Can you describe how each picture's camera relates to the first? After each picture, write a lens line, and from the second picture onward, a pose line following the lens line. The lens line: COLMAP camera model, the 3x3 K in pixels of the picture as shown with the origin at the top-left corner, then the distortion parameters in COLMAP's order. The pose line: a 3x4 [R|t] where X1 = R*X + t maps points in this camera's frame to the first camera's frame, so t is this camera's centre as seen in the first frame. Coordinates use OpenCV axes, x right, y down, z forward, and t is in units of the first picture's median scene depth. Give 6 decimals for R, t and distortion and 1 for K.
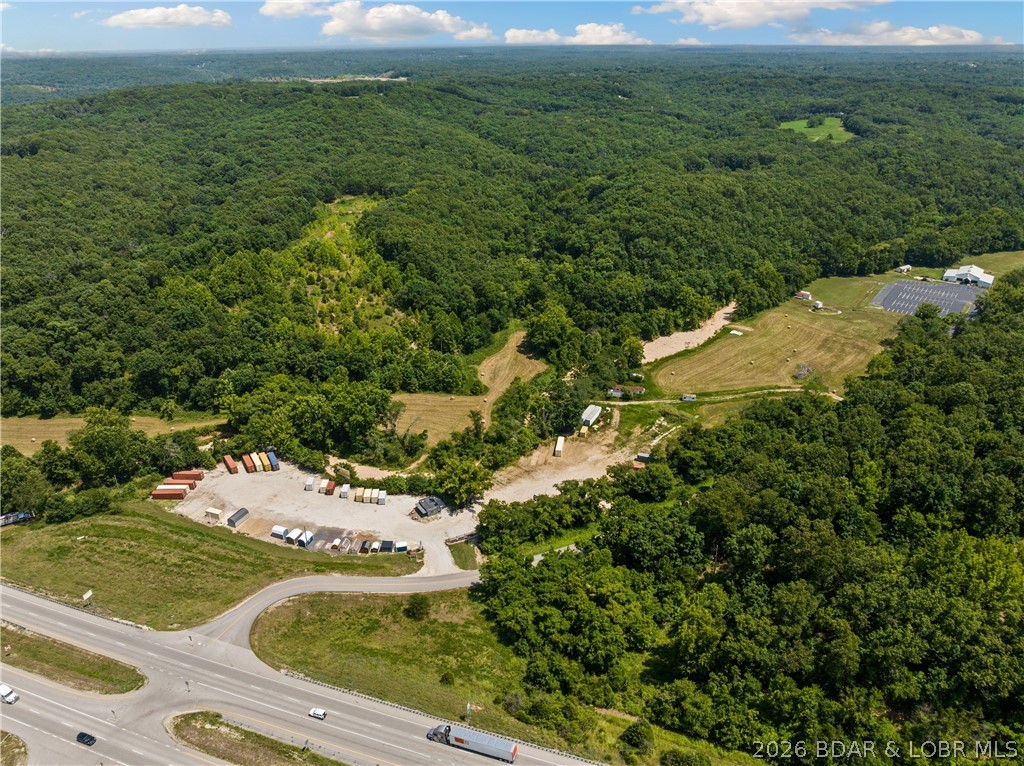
lens RADIAL K [[718.1, 0, 513.7], [0, 718.1, 380.5], [0, 0, 1]] dist [-0.041299, 0.008026]
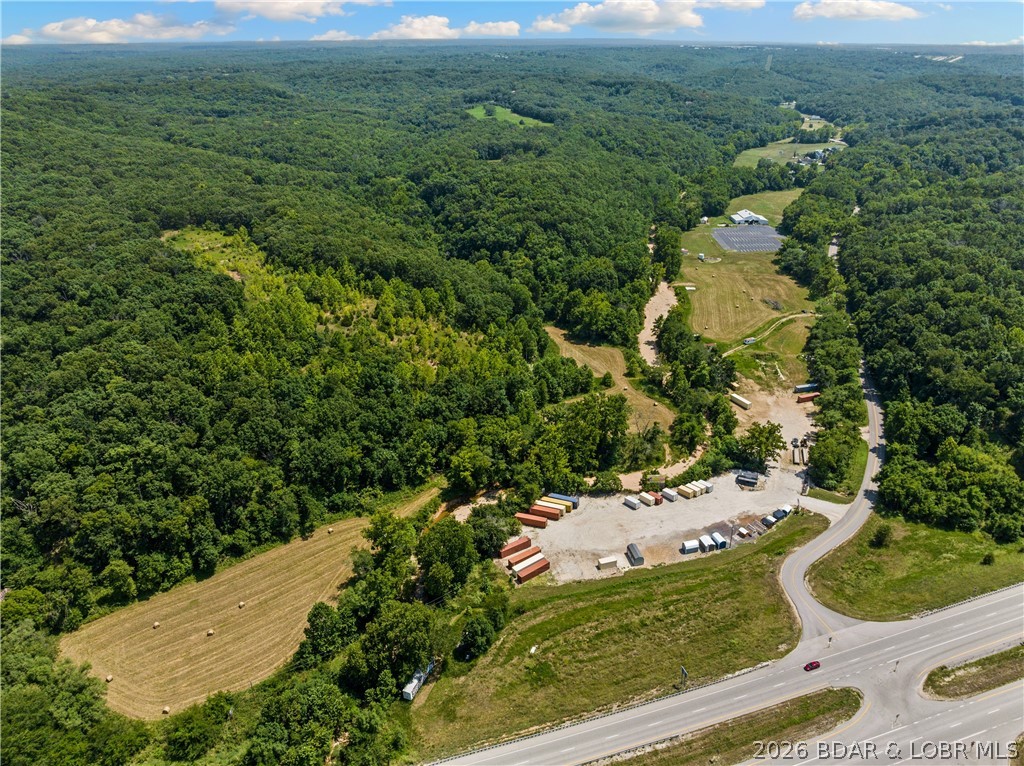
lens RADIAL K [[718.1, 0, 529.3], [0, 718.1, 372.8], [0, 0, 1]] dist [-0.041299, 0.008026]
pose [[0.794898, -0.256964, 0.549642, -0.850613], [0.260770, 0.962643, 0.072918, -0.126838], [-0.547847, 0.085367, 0.832212, 0.246545]]
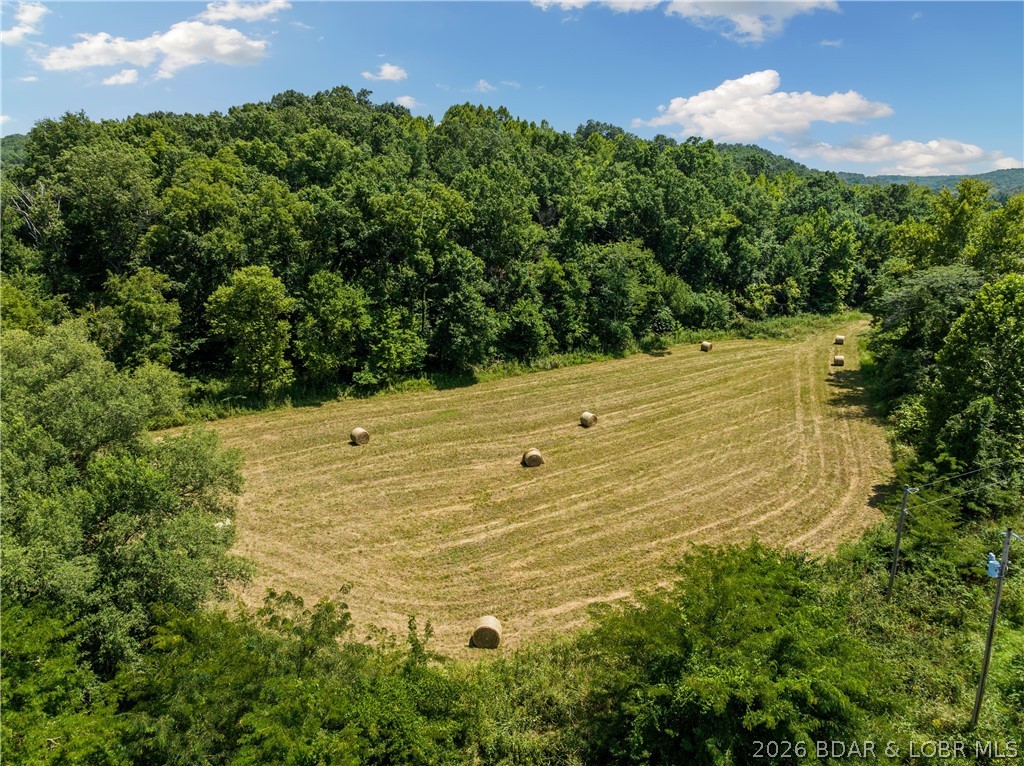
lens RADIAL K [[718.1, 0, 514.3], [0, 718.1, 380.3], [0, 0, 1]] dist [-0.041299, 0.008026]
pose [[0.841523, -0.141476, 0.521367, -0.900468], [0.244554, 0.960312, -0.134140, 0.106063], [-0.481698, 0.240385, 0.842723, 0.866080]]
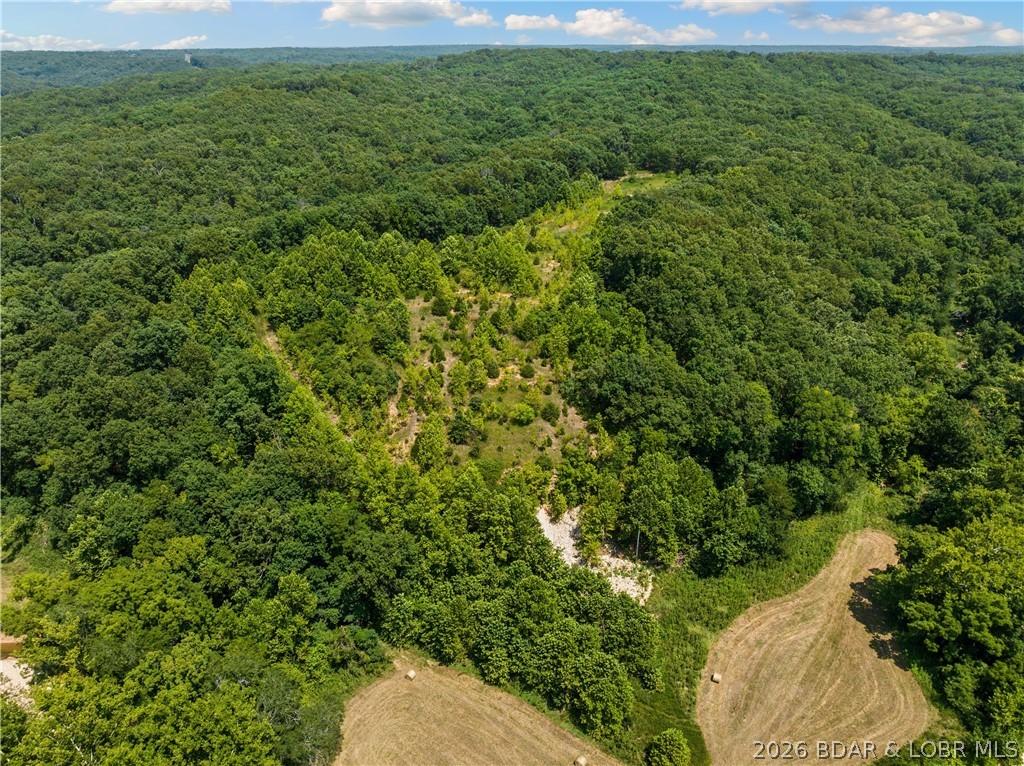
lens RADIAL K [[718.1, 0, 512.4], [0, 718.1, 373.4], [0, 0, 1]] dist [-0.041299, 0.008026]
pose [[0.863765, 0.213648, -0.456361, -0.004745], [-0.217404, 0.975045, 0.044987, -0.181415], [0.454583, 0.060356, 0.888657, 0.824890]]
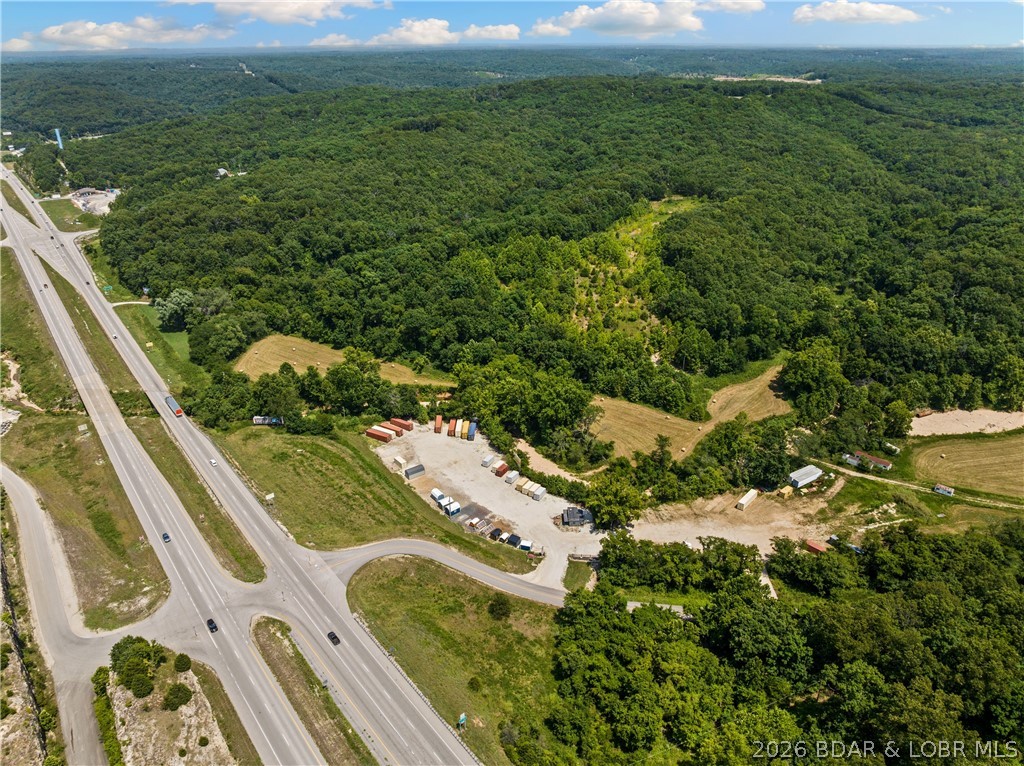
lens RADIAL K [[718.1, 0, 516.0], [0, 718.1, 372.9], [0, 0, 1]] dist [-0.041299, 0.008026]
pose [[0.853575, 0.221866, -0.471364, 0.210674], [-0.224368, 0.973130, 0.051743, -0.043870], [0.470179, 0.061592, 0.880419, 0.079950]]
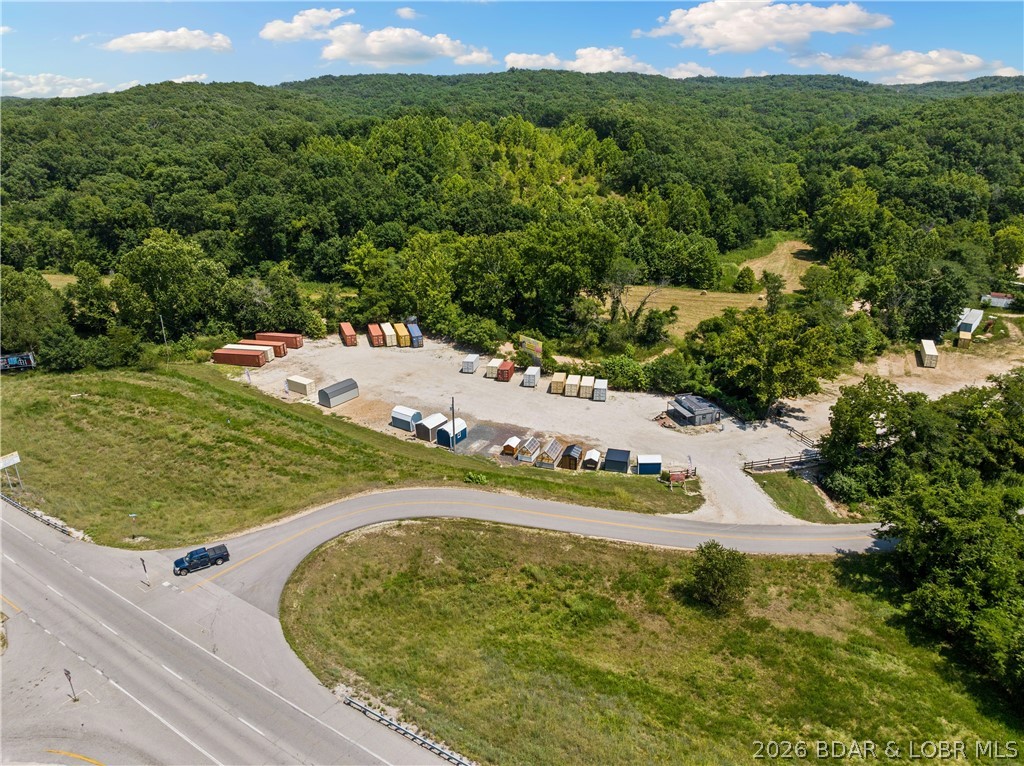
lens RADIAL K [[718.1, 0, 514.8], [0, 718.1, 377.1], [0, 0, 1]] dist [-0.041299, 0.008026]
pose [[0.971230, 0.081577, -0.223737, -0.119656], [-0.097567, 0.993336, -0.061350, 0.179537], [0.217241, 0.081415, 0.972717, 0.443540]]
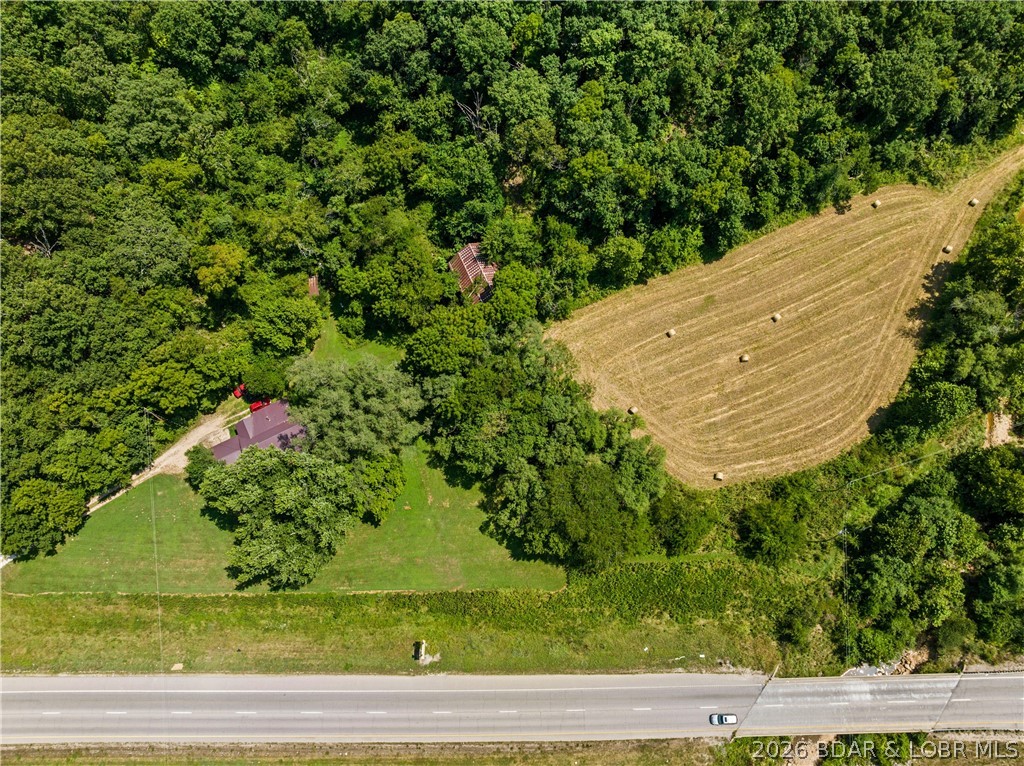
lens RADIAL K [[718.1, 0, 522.1], [0, 718.1, 375.7], [0, 0, 1]] dist [-0.041299, 0.008026]
pose [[0.928169, -0.349712, 0.127293, -1.007726], [0.182013, 0.724906, 0.664367, -0.278911], [-0.324613, -0.593475, 0.736487, 0.713523]]
